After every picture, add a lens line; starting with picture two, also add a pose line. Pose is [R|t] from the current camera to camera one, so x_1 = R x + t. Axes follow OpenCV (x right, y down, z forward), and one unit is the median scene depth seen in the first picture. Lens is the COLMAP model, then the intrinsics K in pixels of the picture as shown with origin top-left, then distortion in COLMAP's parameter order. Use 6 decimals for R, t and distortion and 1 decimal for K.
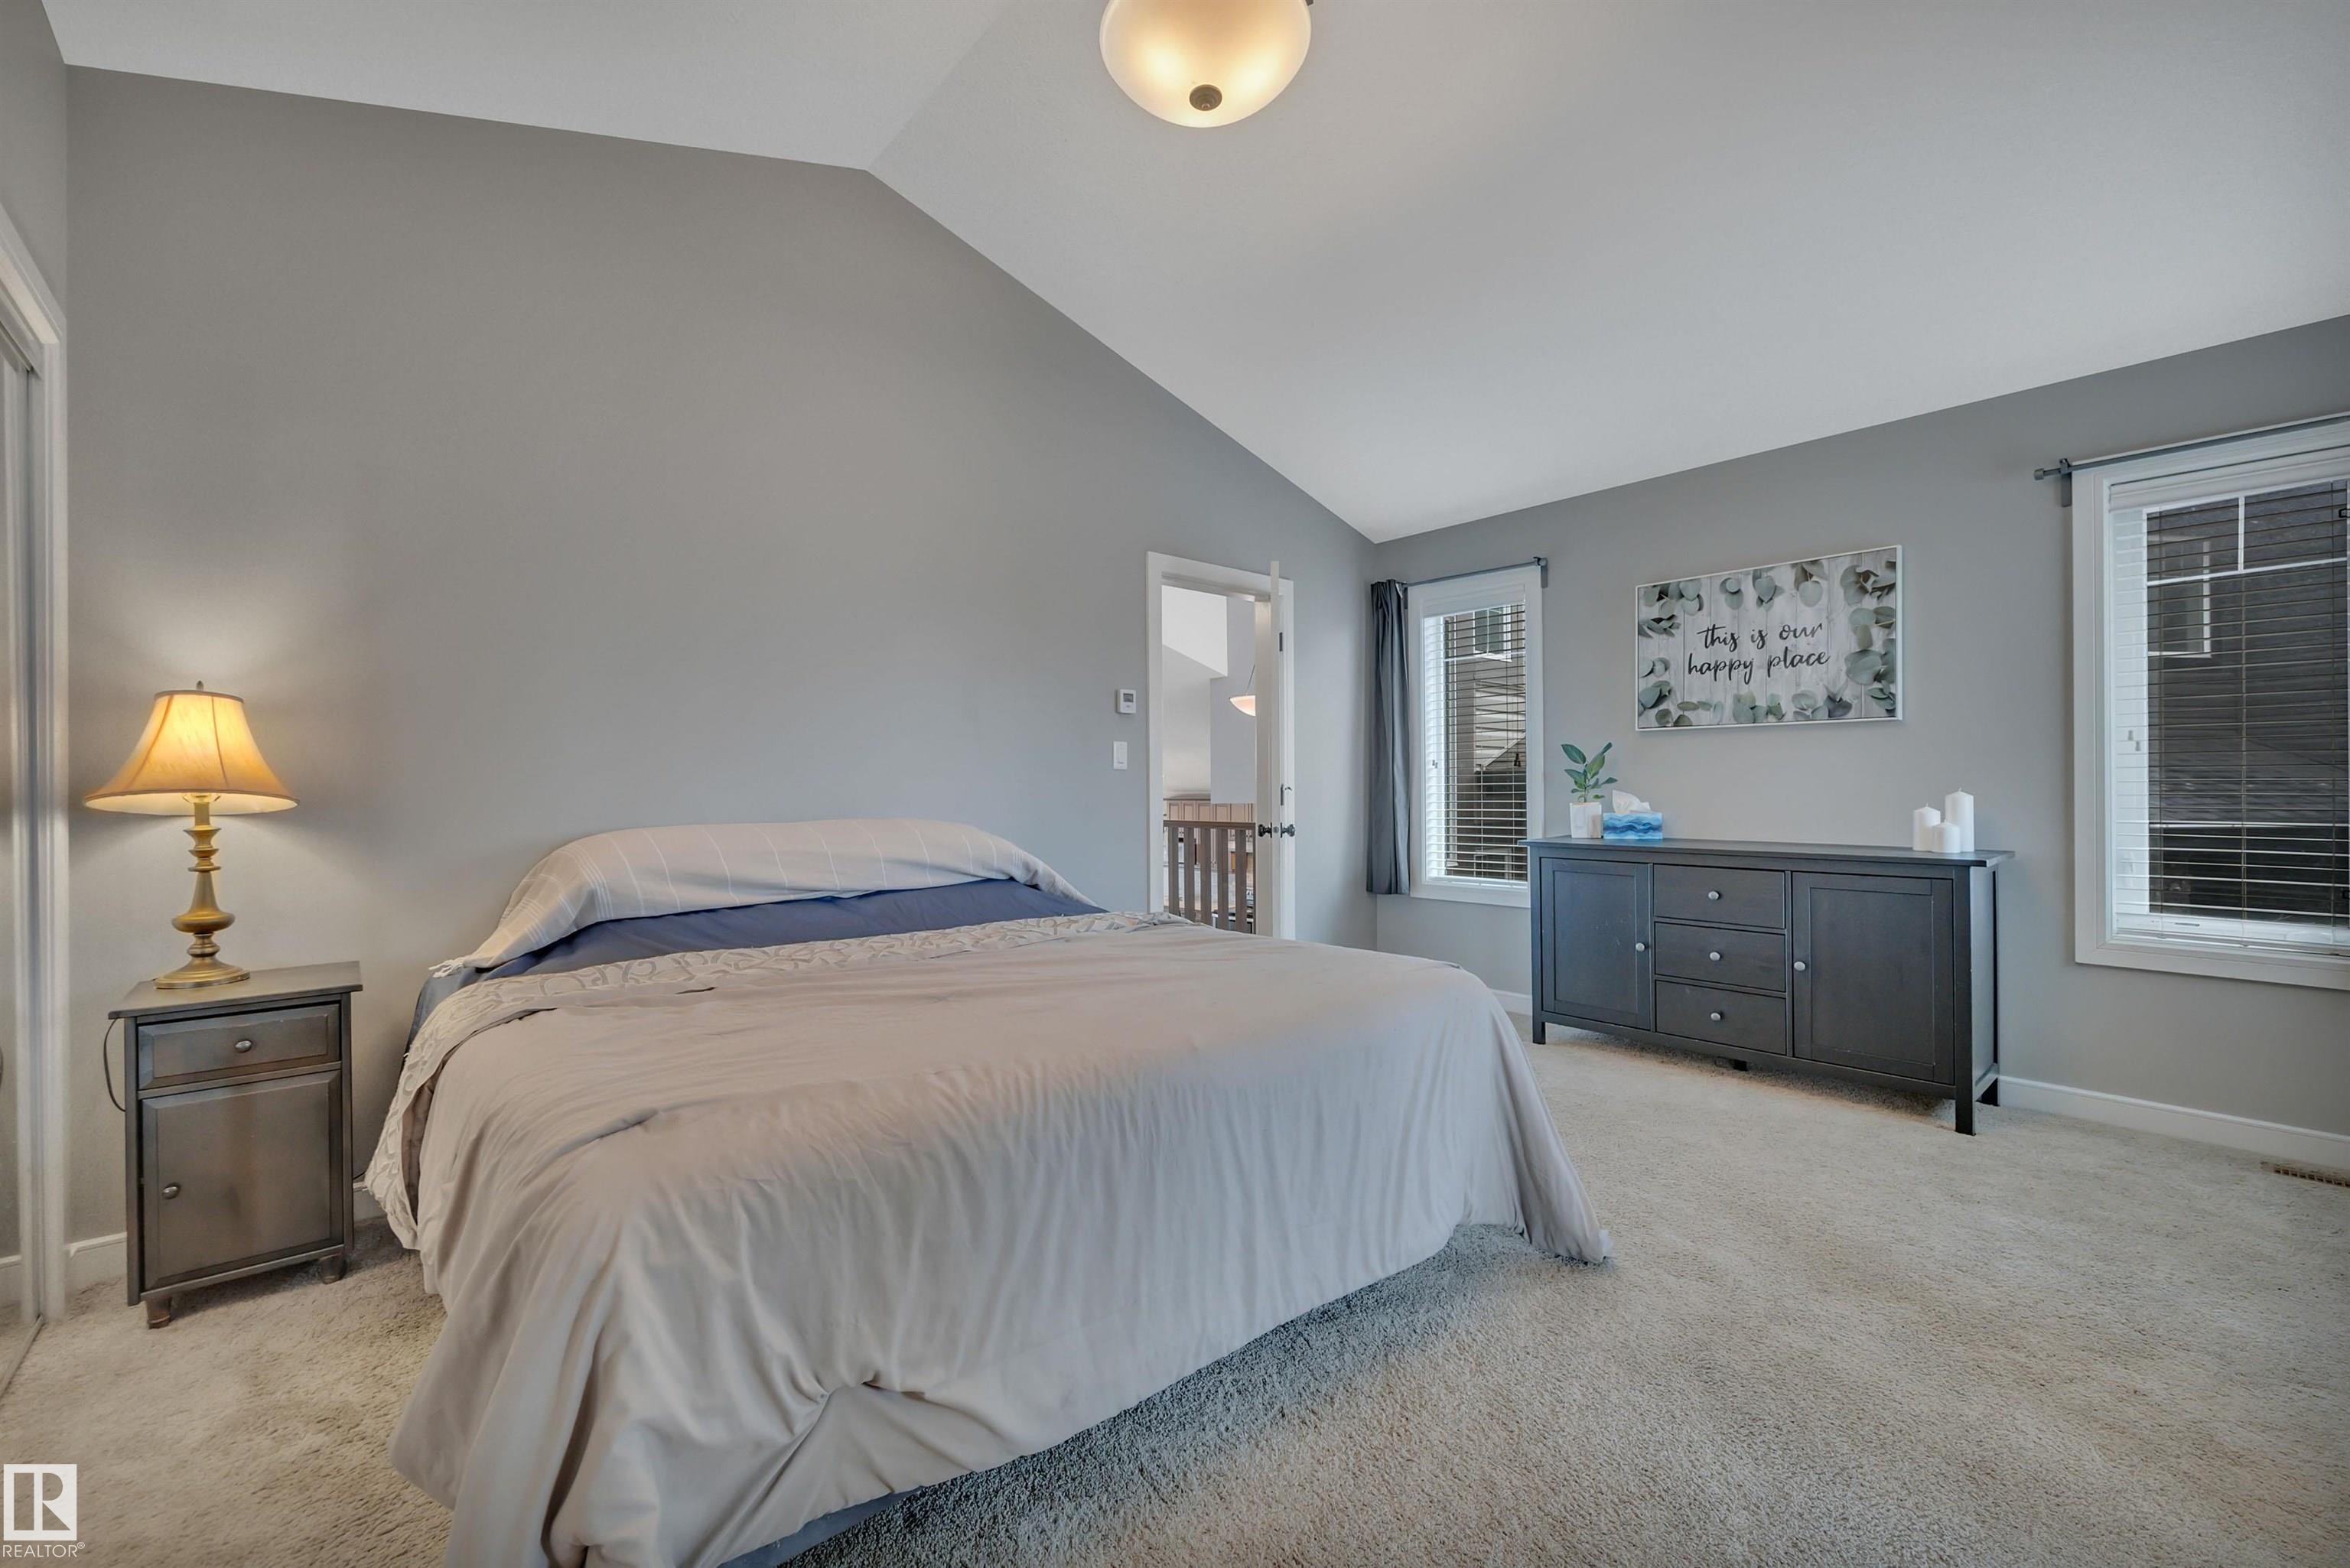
lens RADIAL K [[962.6, 0, 1169.5], [0, 962.6, 800.7], [0, 0, 1]] dist [0.000101, -0.000081]
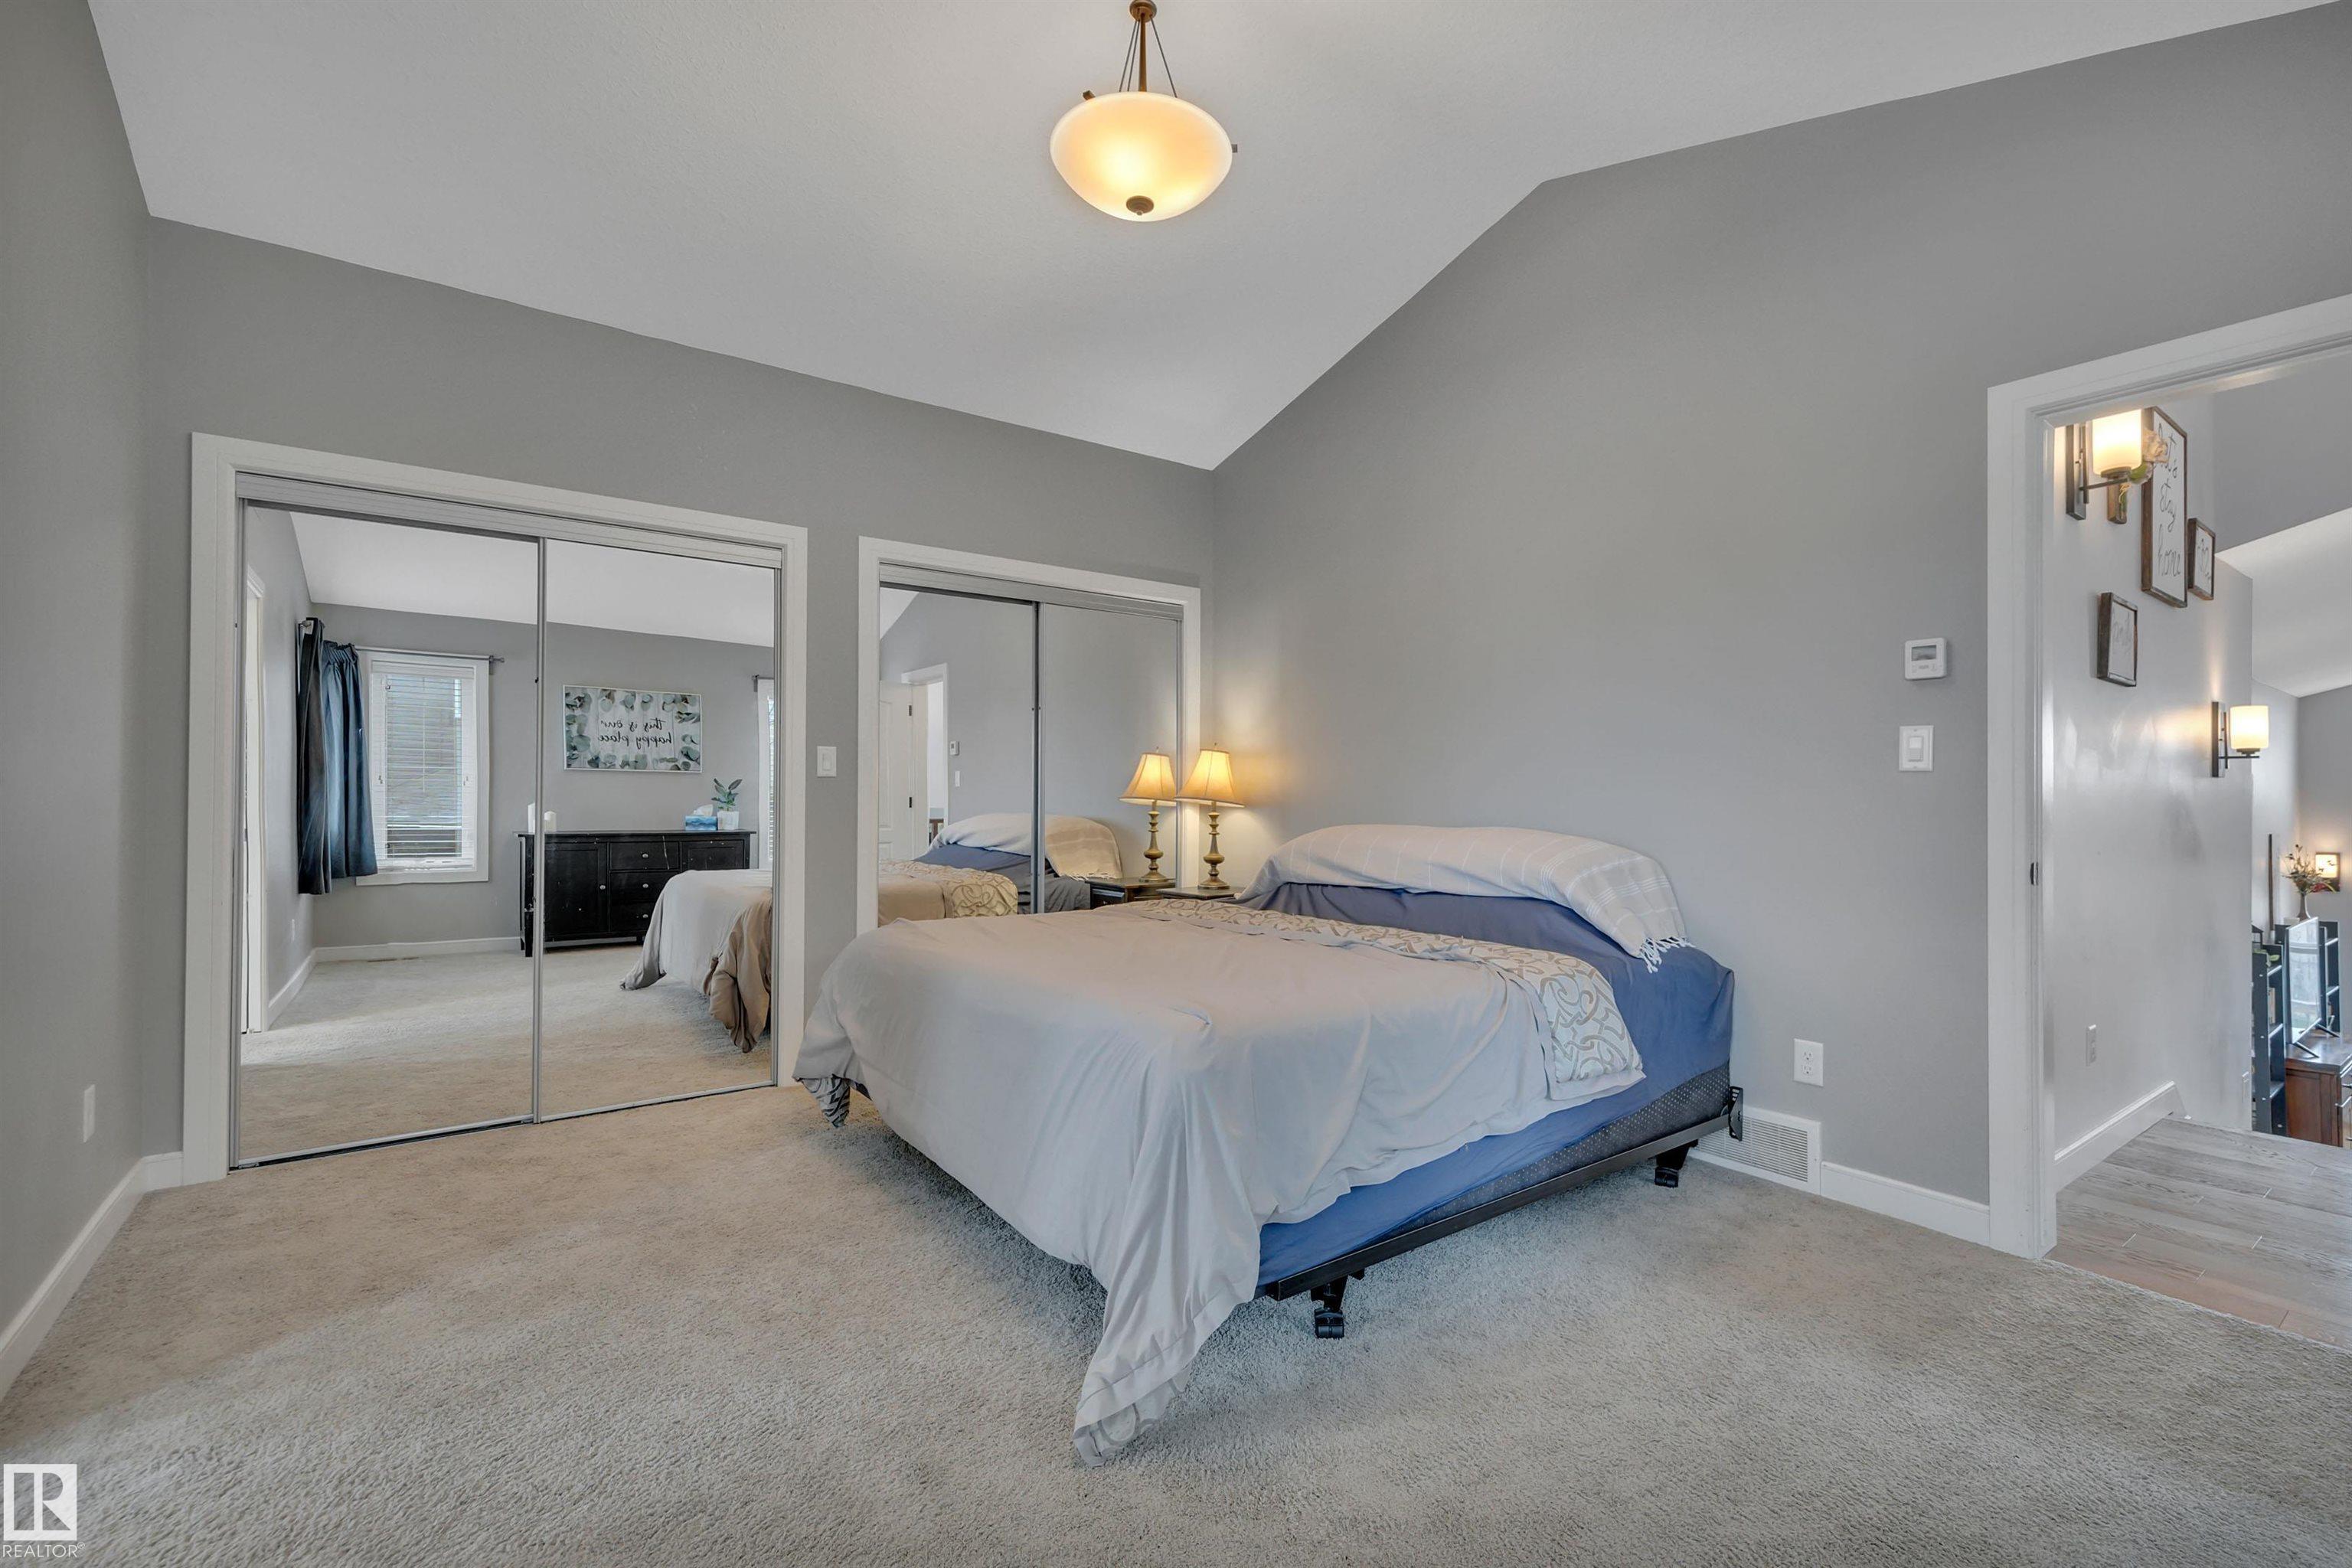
lens RADIAL K [[1023.3, 0, 1171.9], [0, 1023.3, 788.6], [0, 0, 1]] dist [0.010583, -0.000031]
pose [[-0.084766, 0.000488, -0.996401, 1.205533], [-0.014097, 0.999899, 0.001689, -0.028828], [0.996301, 0.014189, -0.084750, 1.083283]]
